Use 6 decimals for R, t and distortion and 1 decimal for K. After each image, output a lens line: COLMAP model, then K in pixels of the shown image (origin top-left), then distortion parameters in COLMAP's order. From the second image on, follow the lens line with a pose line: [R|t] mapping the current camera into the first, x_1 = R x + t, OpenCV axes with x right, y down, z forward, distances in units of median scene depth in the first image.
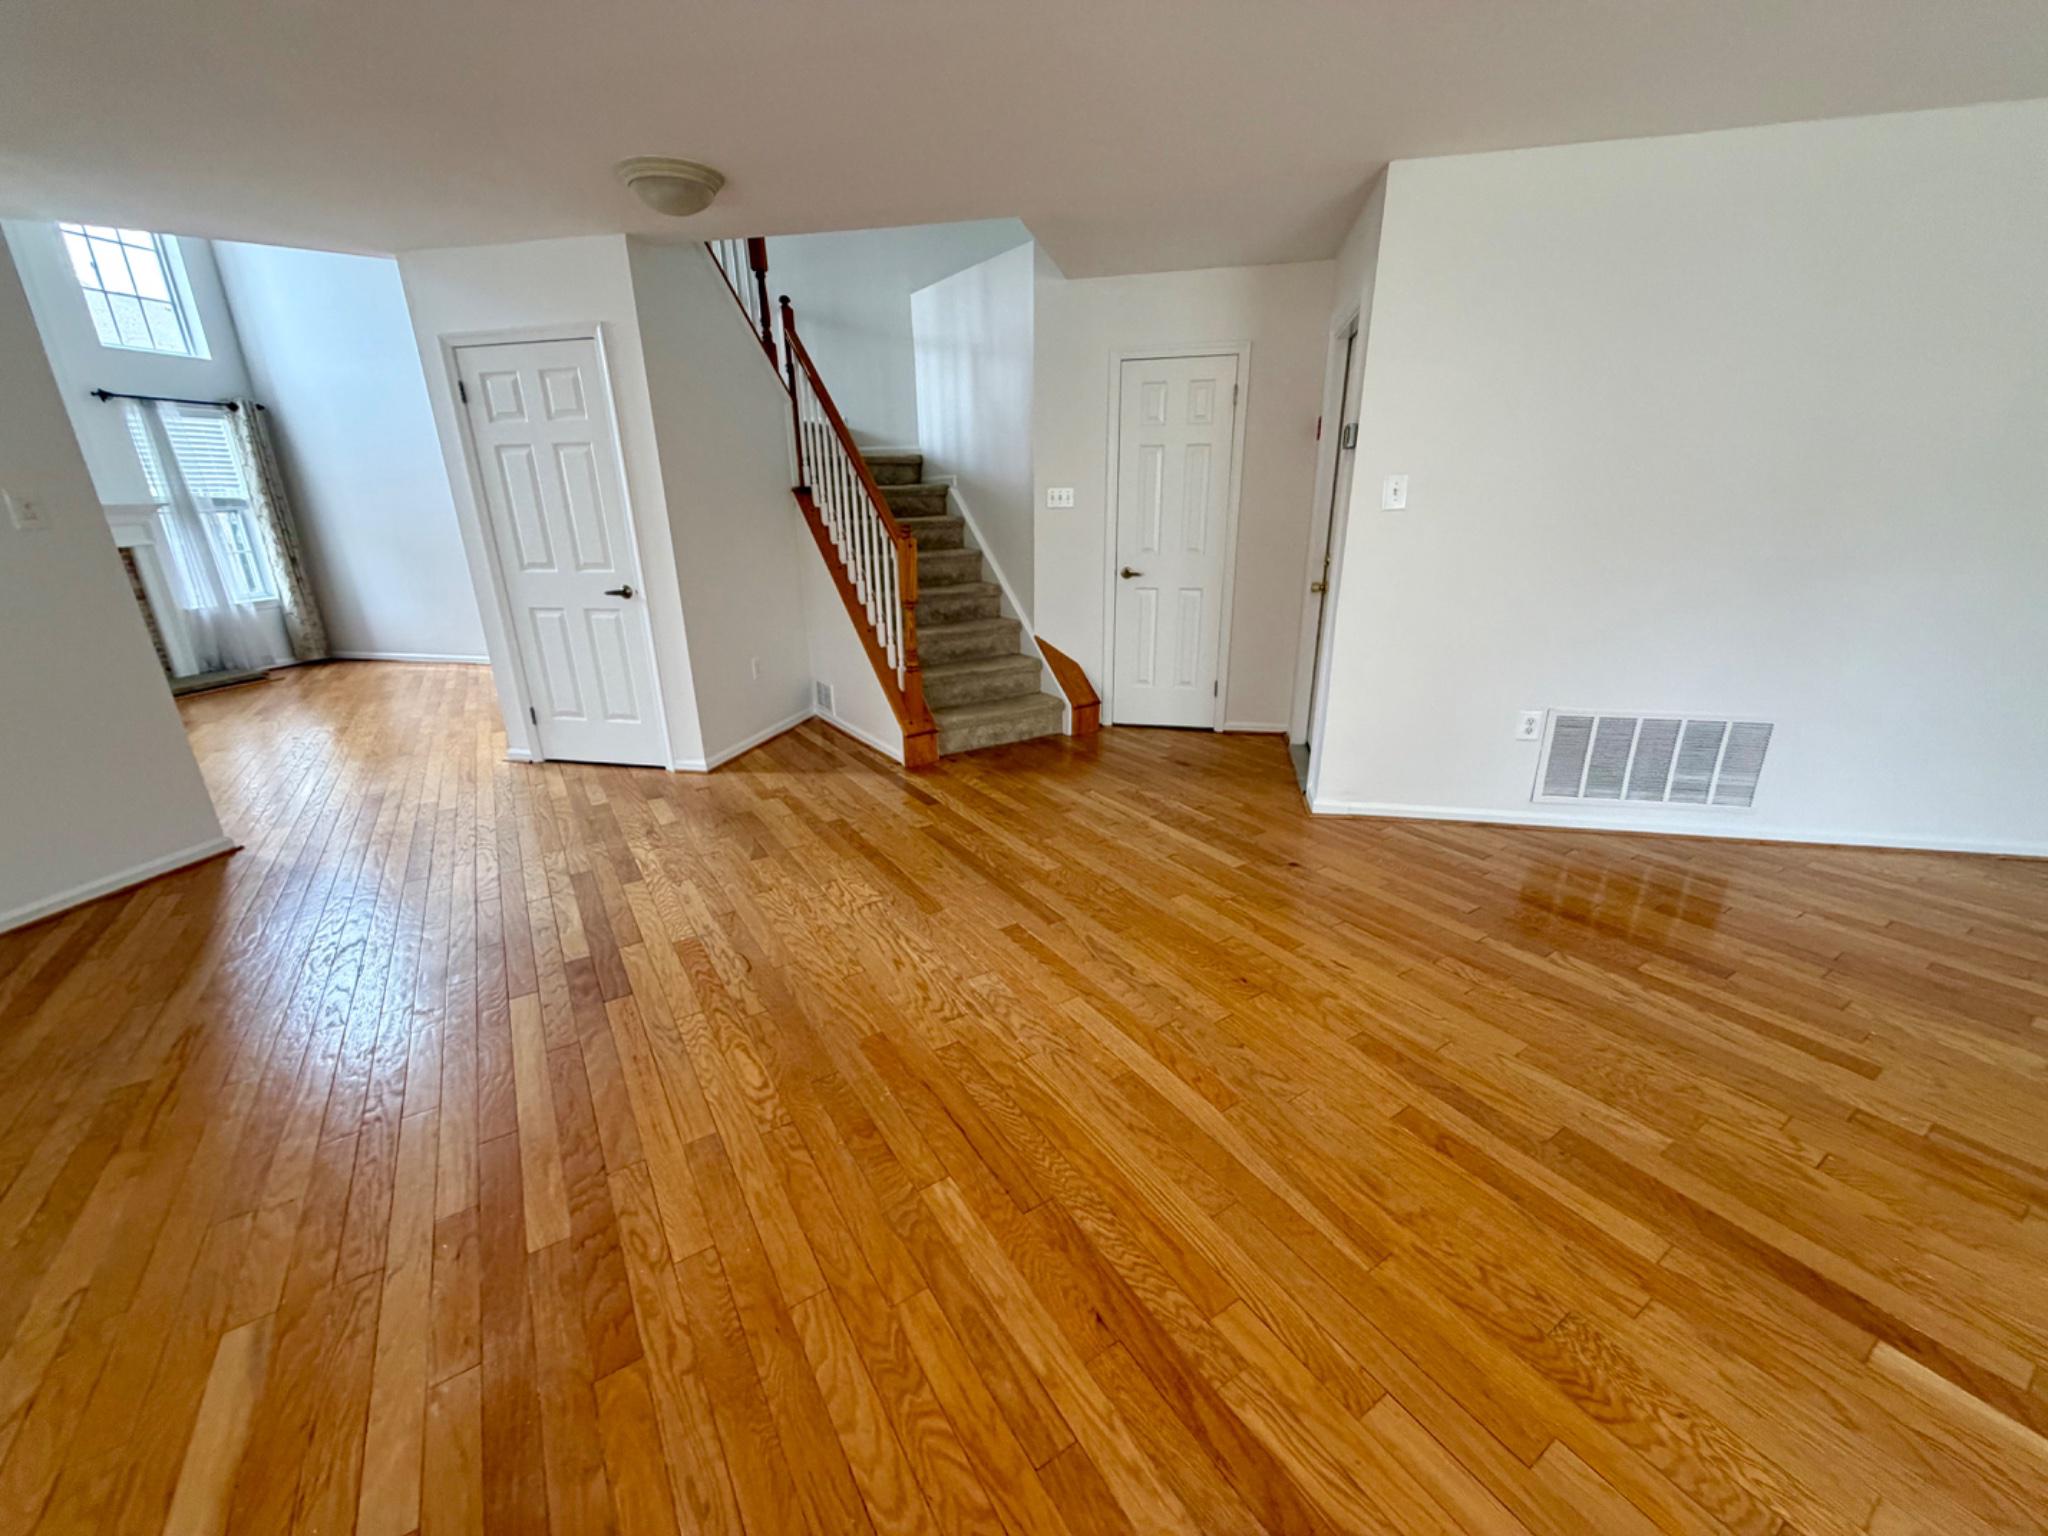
lens RADIAL K [[815.3, 0, 1027.0], [0, 815.3, 768.3], [0, 0, 1]] dist [0.002142, -0.000508]
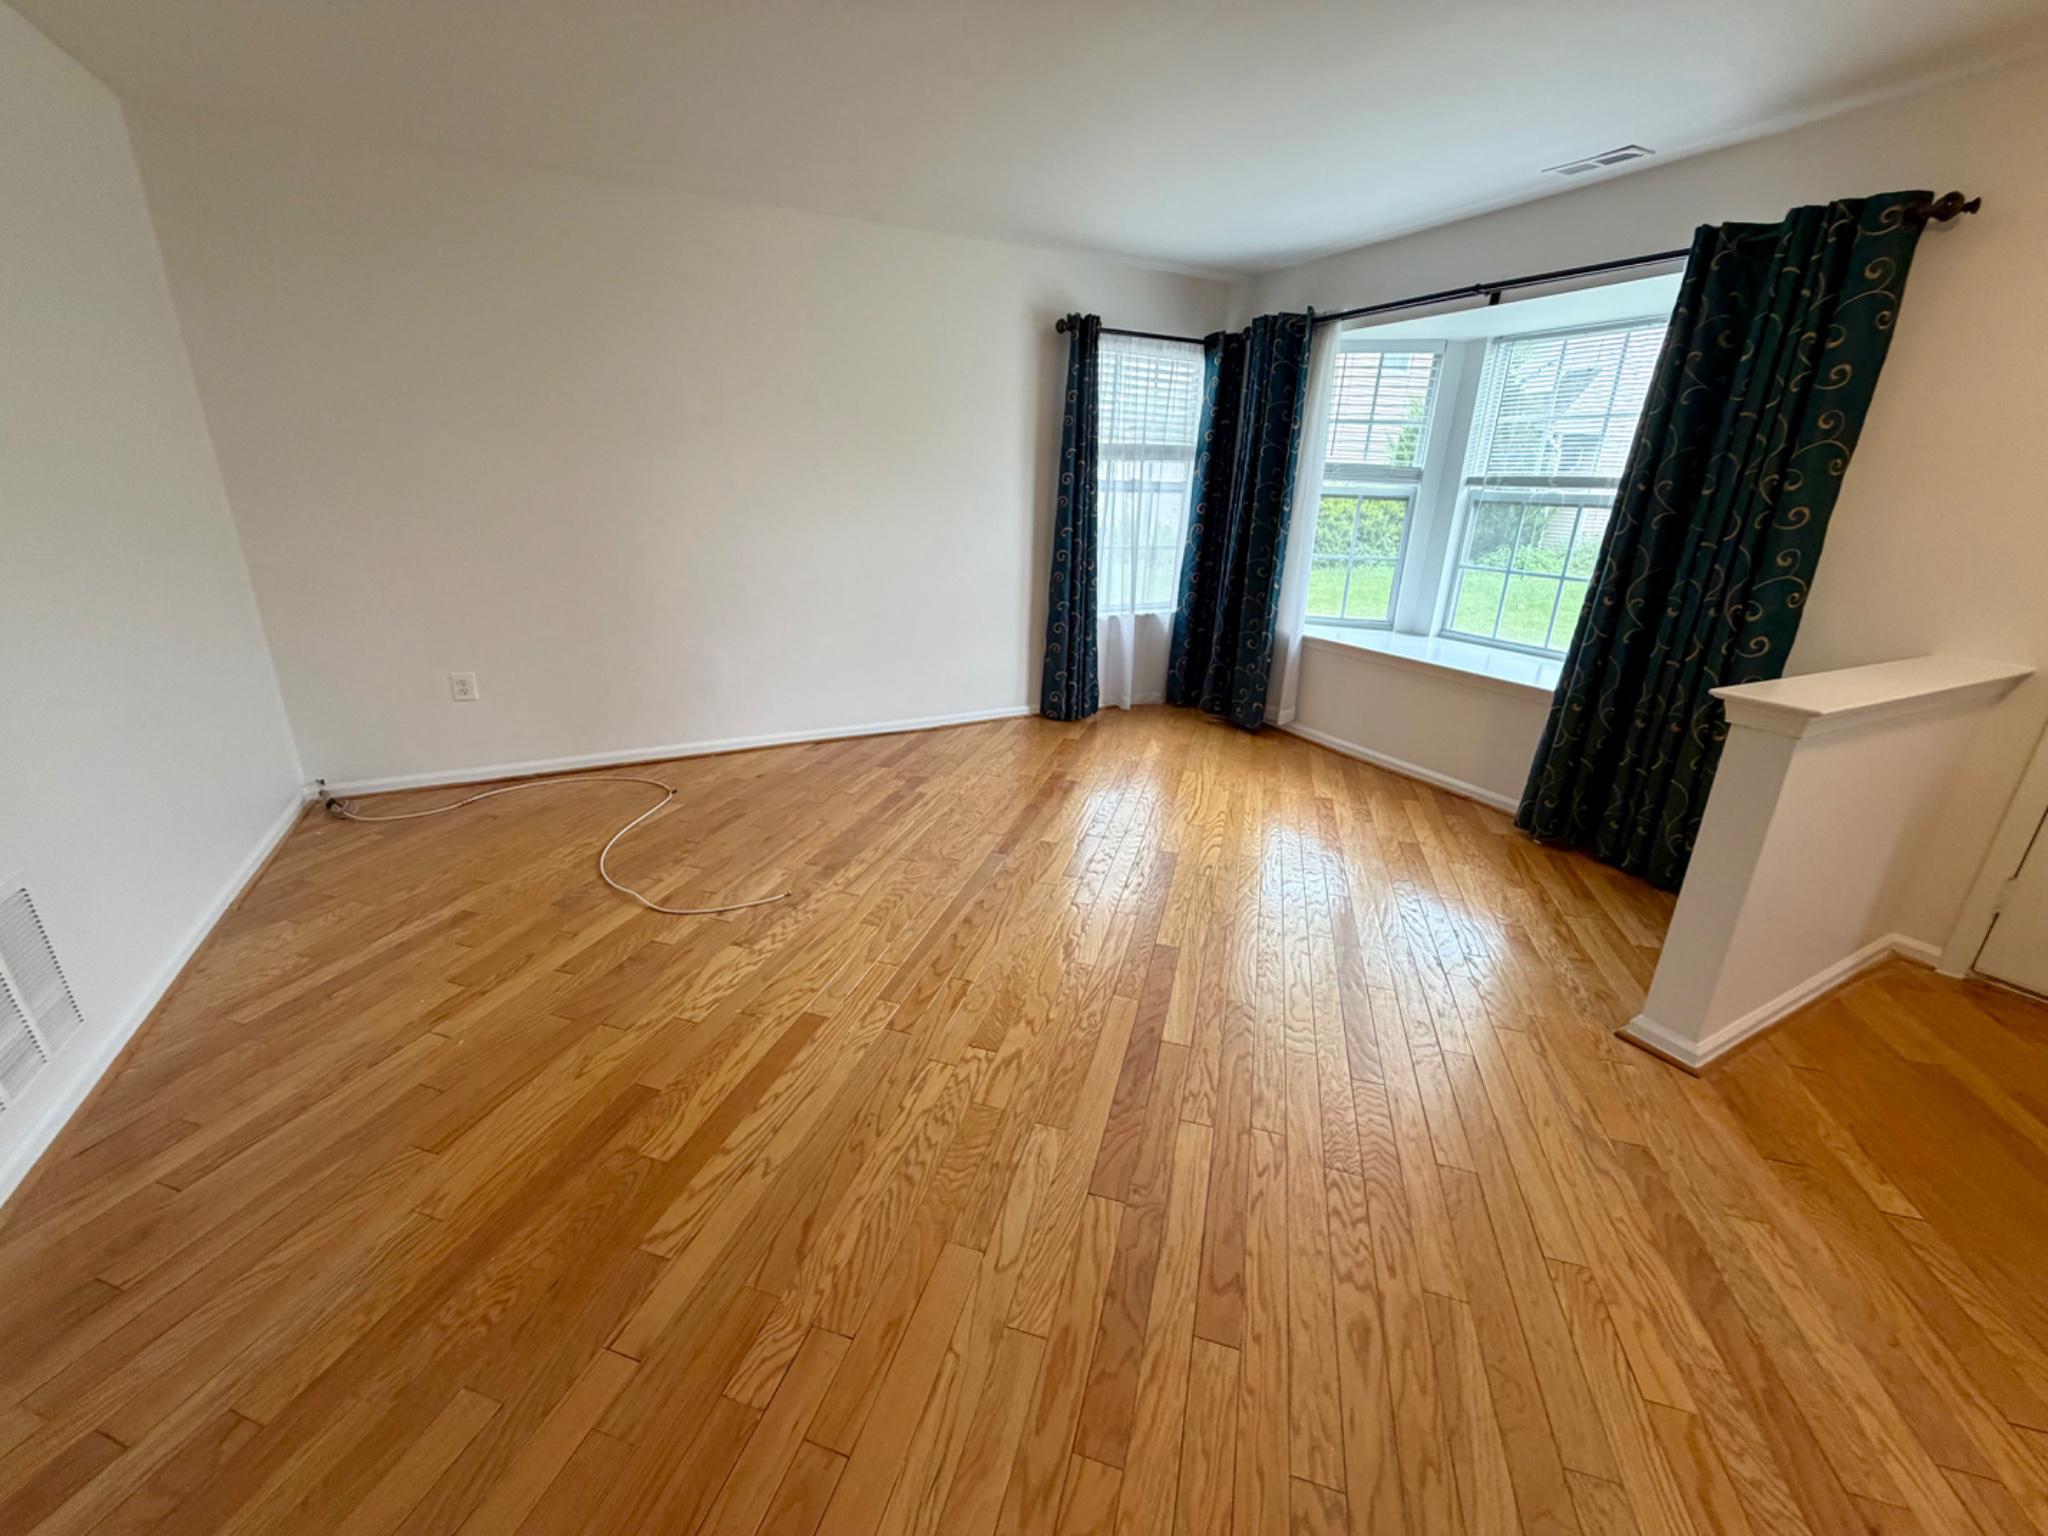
lens RADIAL K [[815.3, 0, 1014.9], [0, 815.3, 770.8], [0, 0, 1]] dist [0.002142, -0.000508]
pose [[-0.638535, -0.261512, 0.723799, 0.149287], [0.232906, 0.830727, 0.505616, -0.335365], [-0.733504, 0.491430, -0.469541, 1.008227]]
